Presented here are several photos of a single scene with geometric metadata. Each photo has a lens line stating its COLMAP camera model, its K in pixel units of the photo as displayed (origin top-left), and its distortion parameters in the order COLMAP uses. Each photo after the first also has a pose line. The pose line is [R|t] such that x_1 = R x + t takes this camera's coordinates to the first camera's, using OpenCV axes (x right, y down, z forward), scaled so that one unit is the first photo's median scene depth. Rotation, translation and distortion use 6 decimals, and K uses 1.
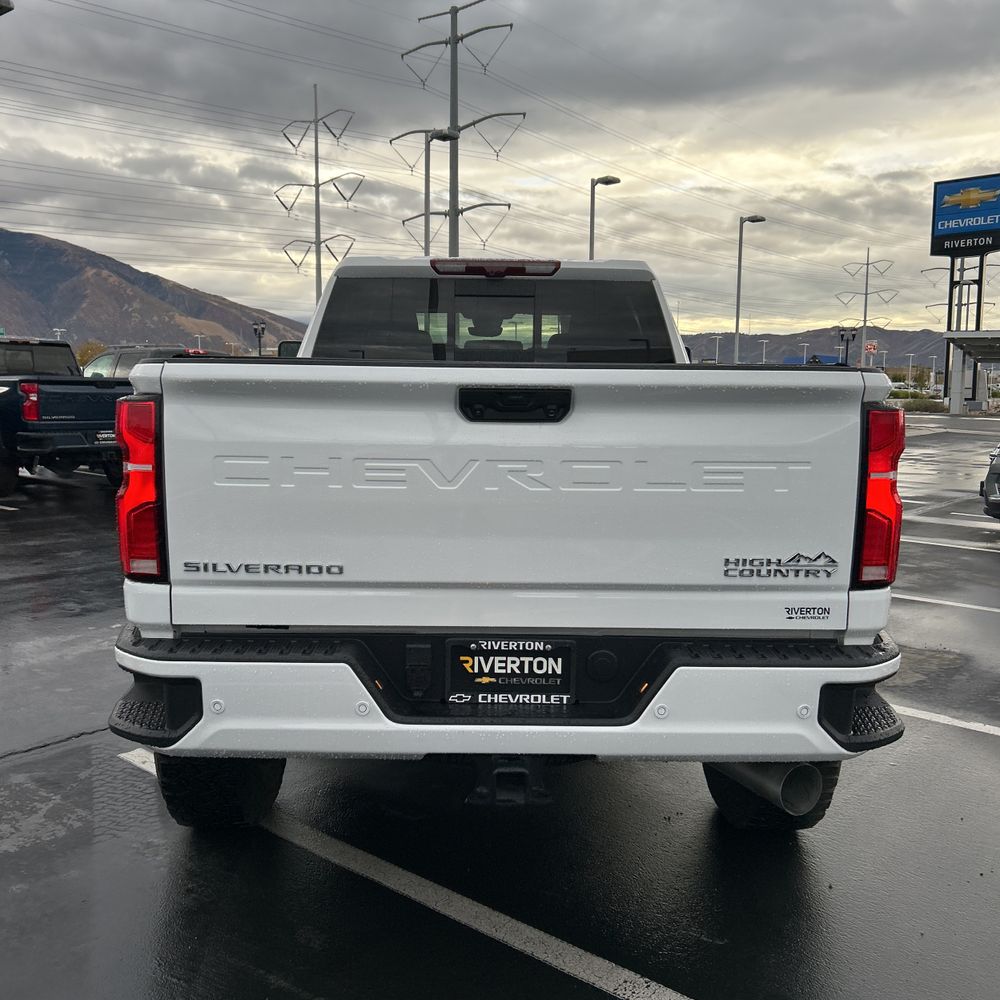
lens RADIAL K [[998.3, 0, 454.1], [0, 998.3, 501.7], [0, 0, 1]] dist [0.028303, -0.003483]
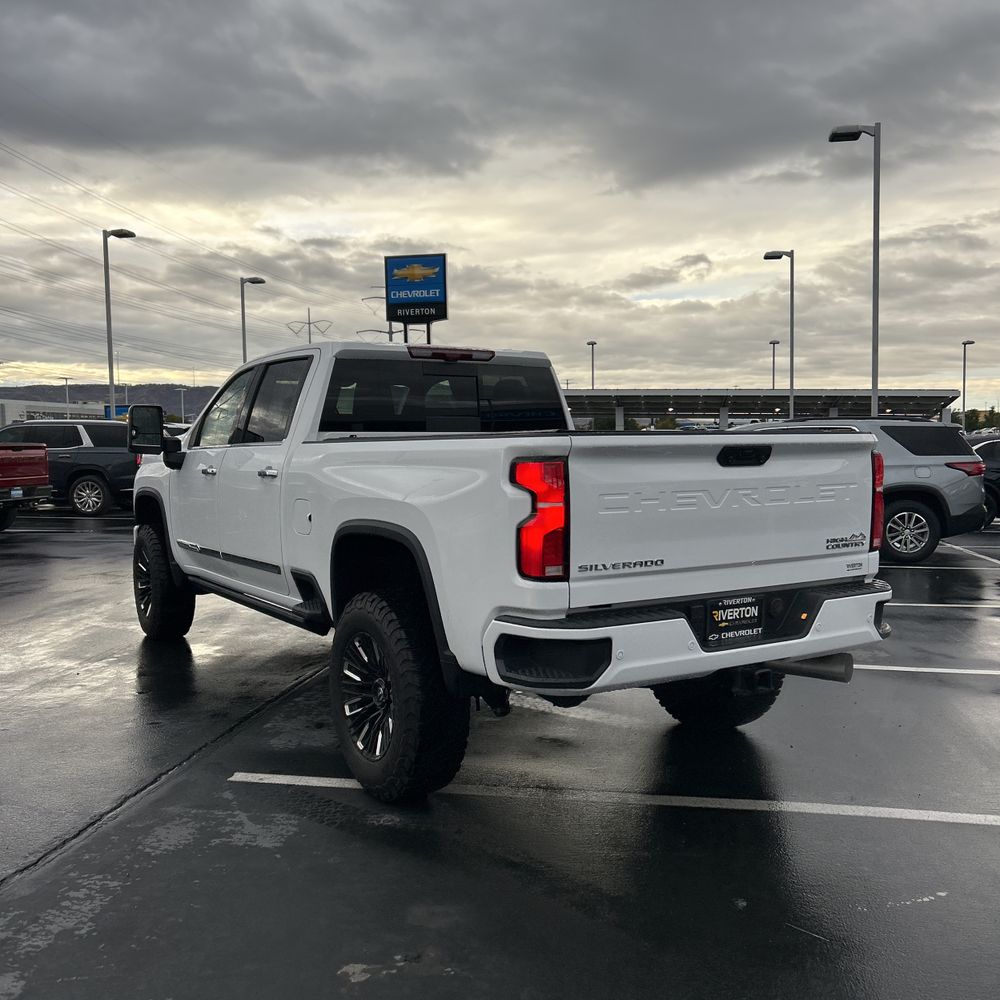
lens RADIAL K [[1015.8, 0, 456.9], [0, 1015.8, 497.9], [0, 0, 1]] dist [0.088898, -0.107871]
pose [[0.863623, -0.047107, 0.501933, -1.179395], [0.075825, 0.996436, -0.036947, 0.001141], [-0.498403, 0.069967, 0.864117, -0.243489]]
